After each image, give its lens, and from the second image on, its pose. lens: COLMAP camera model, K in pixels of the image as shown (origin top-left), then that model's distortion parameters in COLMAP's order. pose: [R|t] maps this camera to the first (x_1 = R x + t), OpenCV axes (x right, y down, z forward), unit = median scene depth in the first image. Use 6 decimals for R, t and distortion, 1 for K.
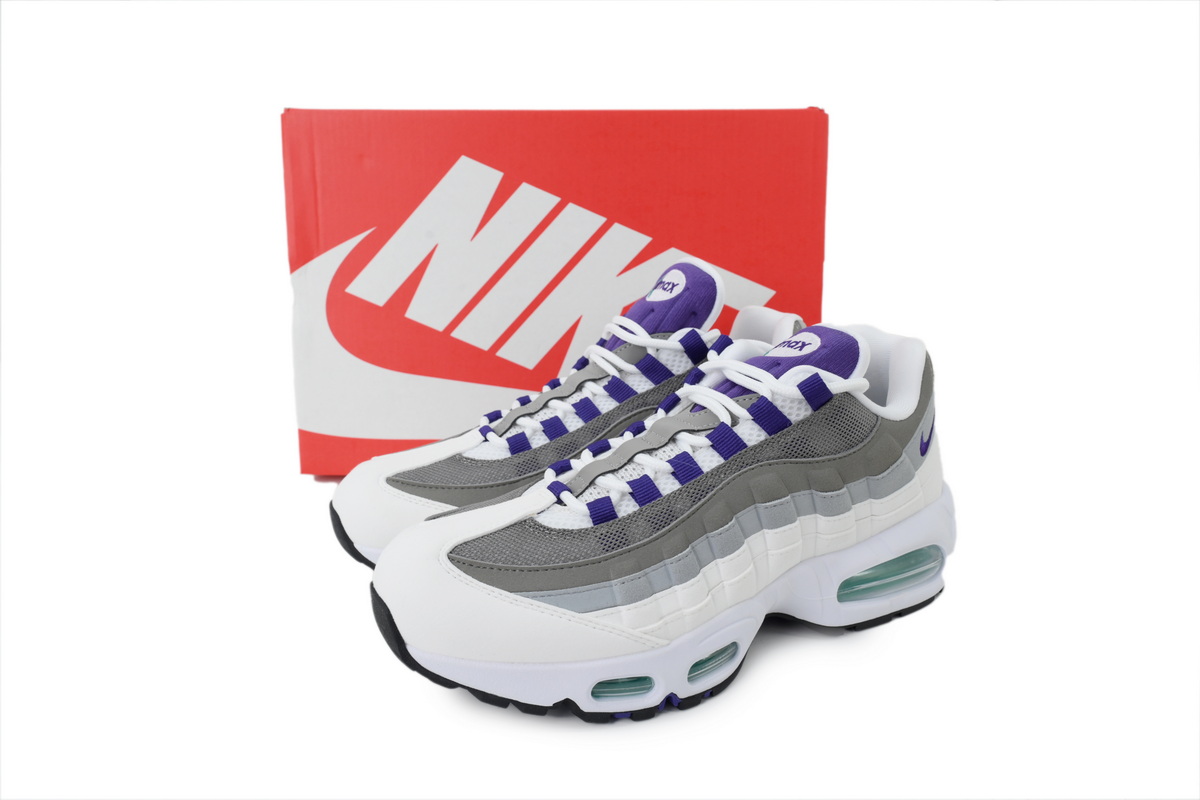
lens RADIAL K [[848.4, 0, 595.8], [0, 848.4, 400.2], [0, 0, 1]] dist [0.010220, -0.001458]
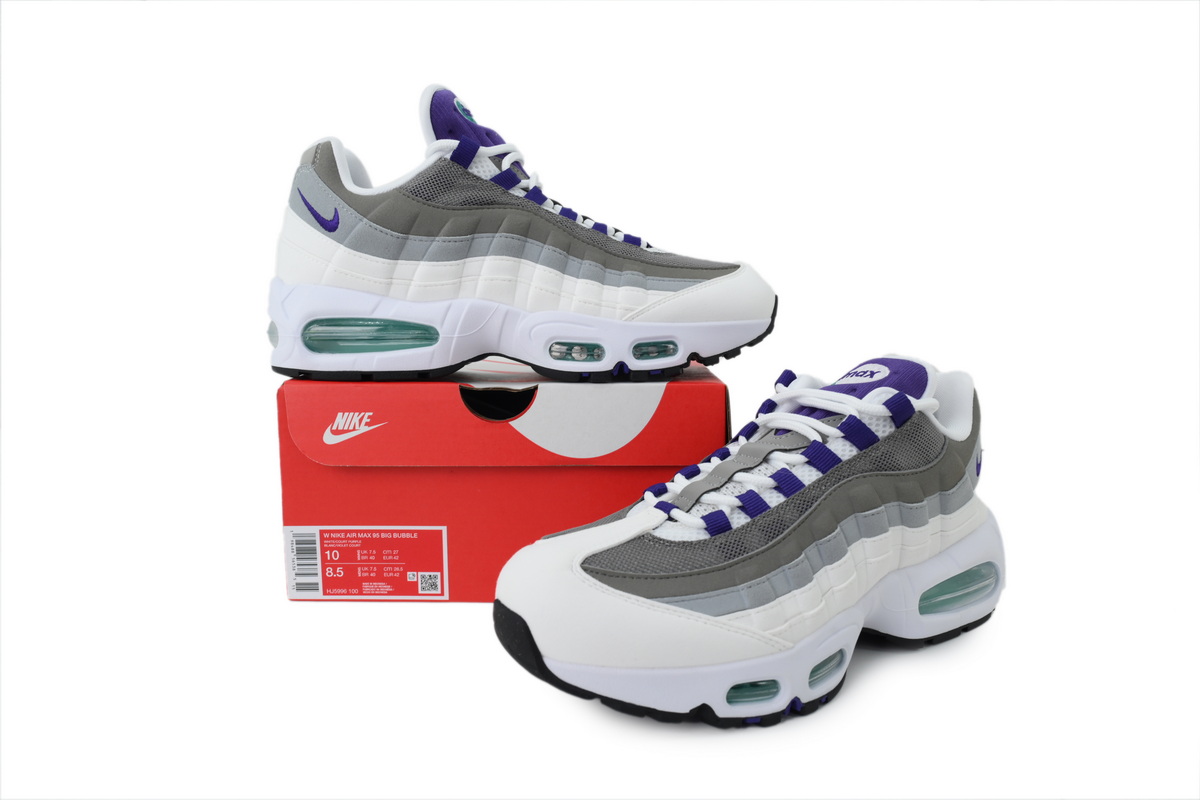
lens RADIAL K [[848.4, 0, 602.1], [0, 848.4, 395.4], [0, 0, 1]] dist [0.010220, -0.001458]
pose [[0.993531, -0.009949, 0.113126, -0.243301], [0.024393, 0.991600, -0.127024, 0.101449], [-0.110912, 0.128962, 0.985428, -0.034163]]
